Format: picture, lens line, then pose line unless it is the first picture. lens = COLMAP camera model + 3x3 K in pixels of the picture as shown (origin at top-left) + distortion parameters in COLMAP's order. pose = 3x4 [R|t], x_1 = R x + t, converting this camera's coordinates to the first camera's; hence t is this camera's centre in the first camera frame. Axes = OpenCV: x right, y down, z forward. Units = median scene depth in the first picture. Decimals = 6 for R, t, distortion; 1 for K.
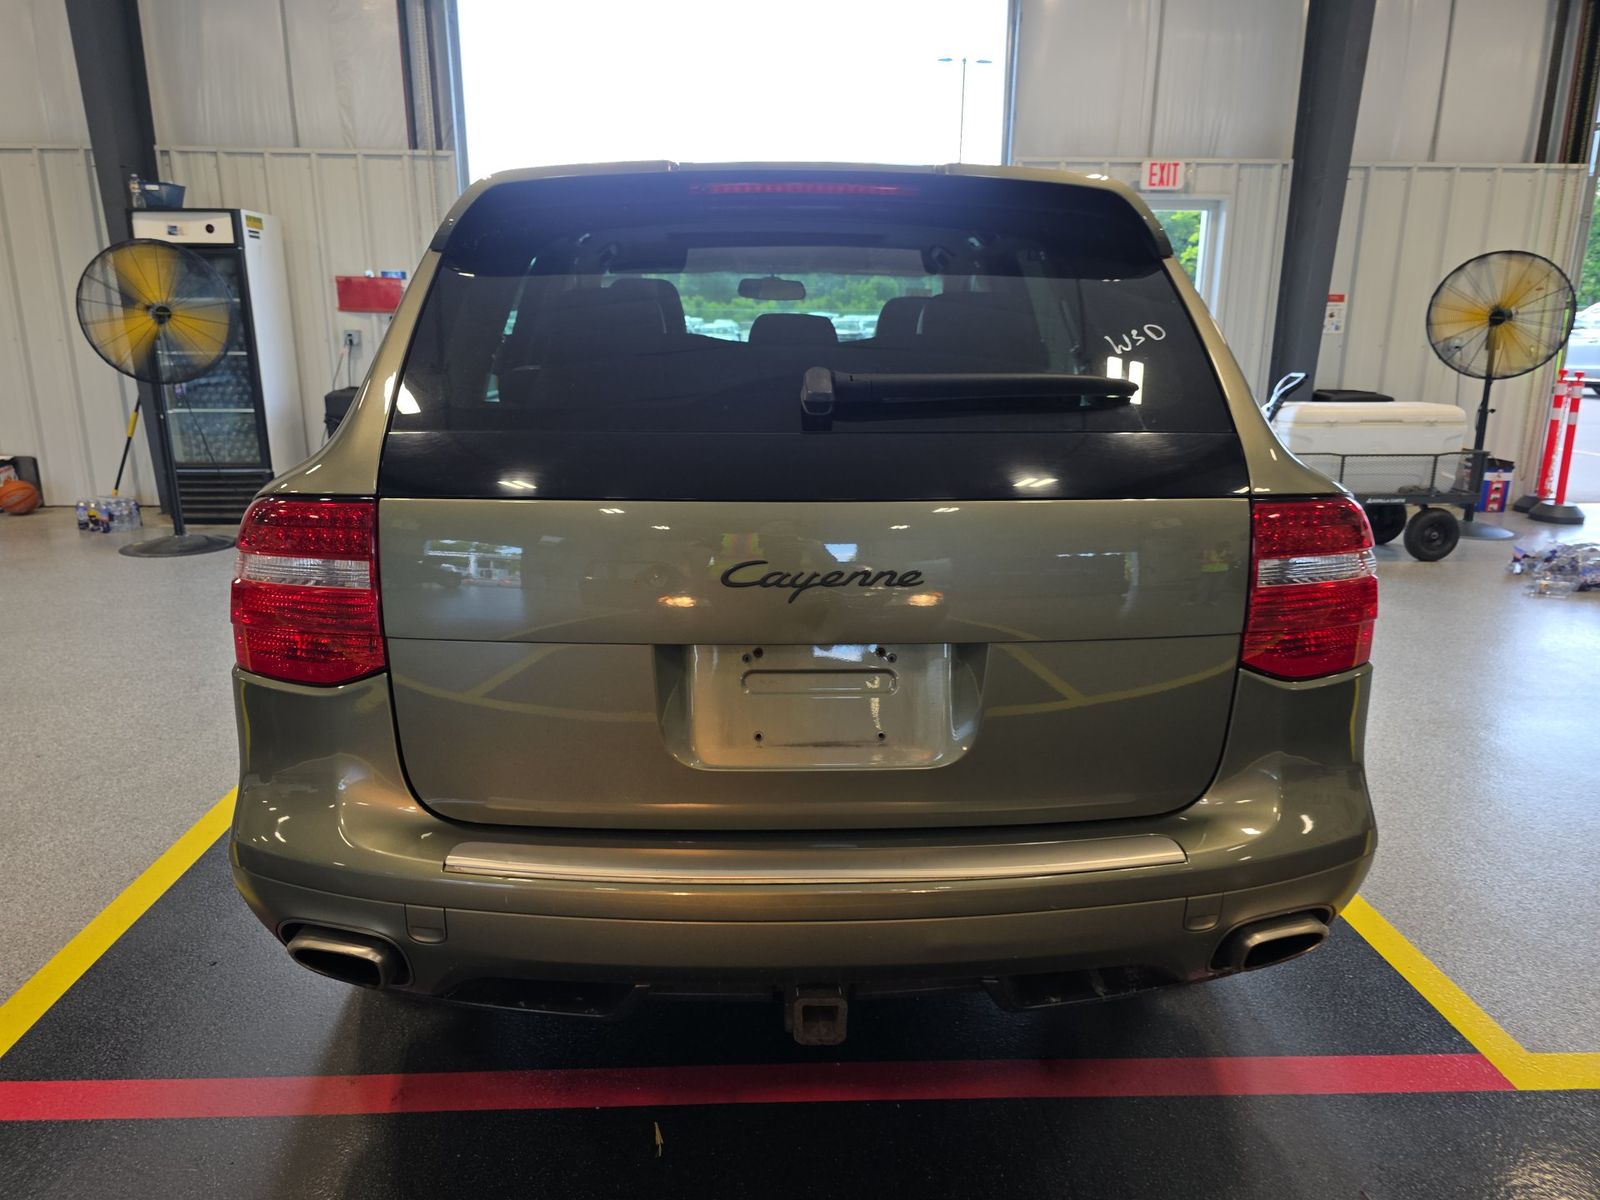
lens RADIAL K [[1075.0, 0, 801.1], [0, 1075.0, 606.0], [0, 0, 1]] dist [0.018233, -0.018340]
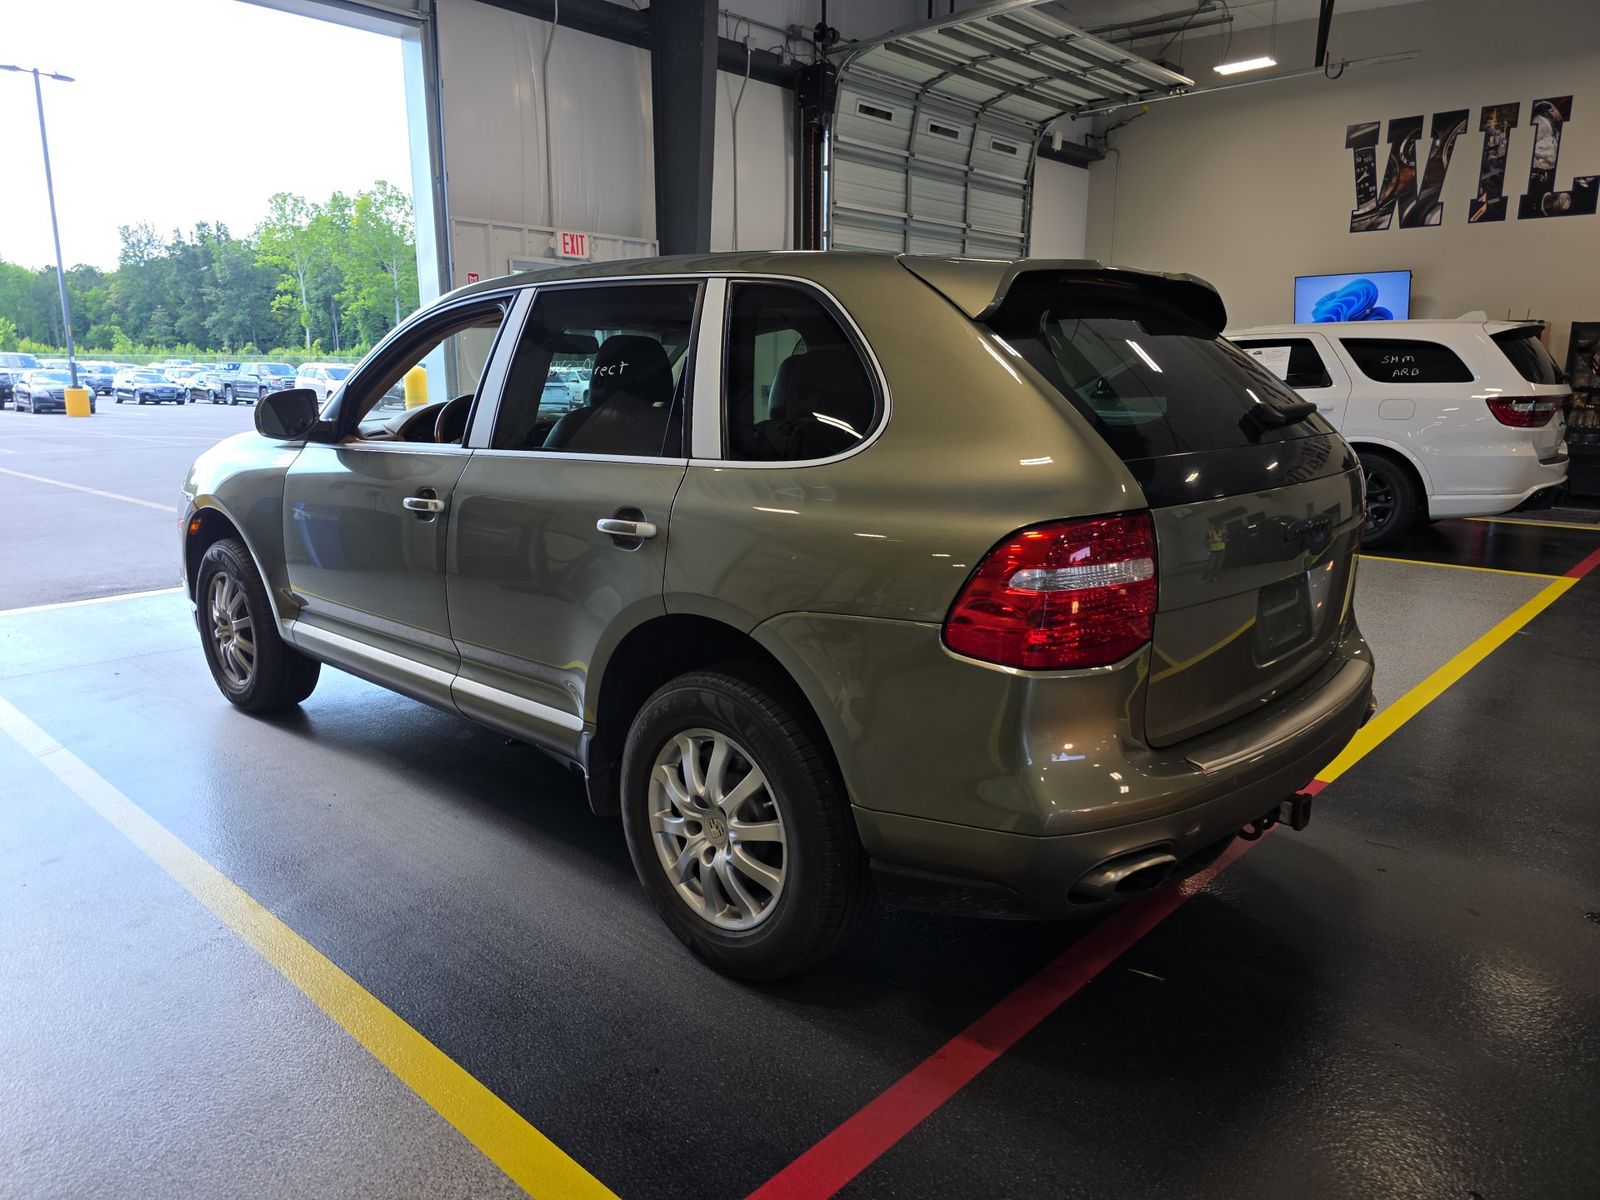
lens RADIAL K [[1075.0, 0, 805.9], [0, 1075.0, 610.3], [0, 0, 1]] dist [0.018233, -0.018340]
pose [[0.691152, -0.155602, 0.705760, -0.983690], [0.174825, 0.983541, 0.045639, -0.088573], [-0.701246, 0.091841, 0.706979, 0.184117]]
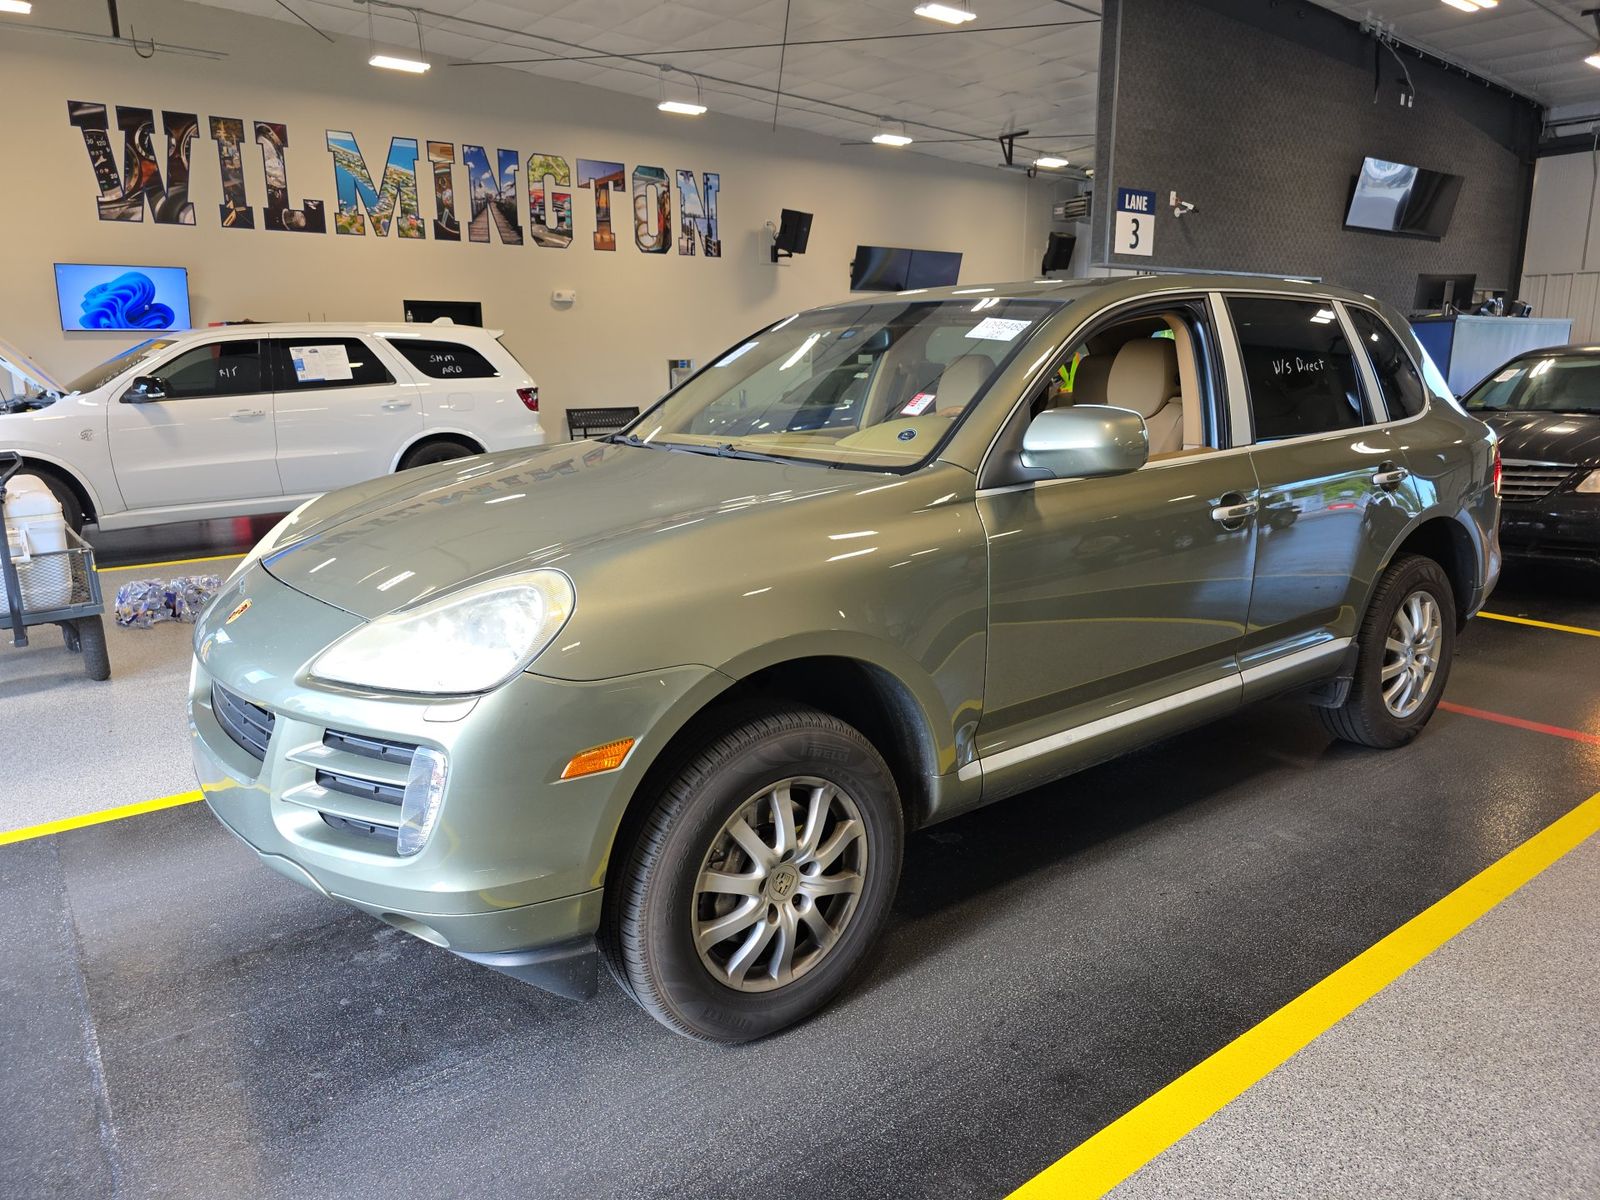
lens RADIAL K [[1075.0, 0, 798.0], [0, 1075.0, 599.4], [0, 0, 1]] dist [0.018233, -0.018340]
pose [[-0.578422, -0.169953, 0.797837, -1.325800], [0.206937, 0.915490, 0.345043, -1.631909], [-0.789053, 0.364683, -0.494371, 6.211419]]
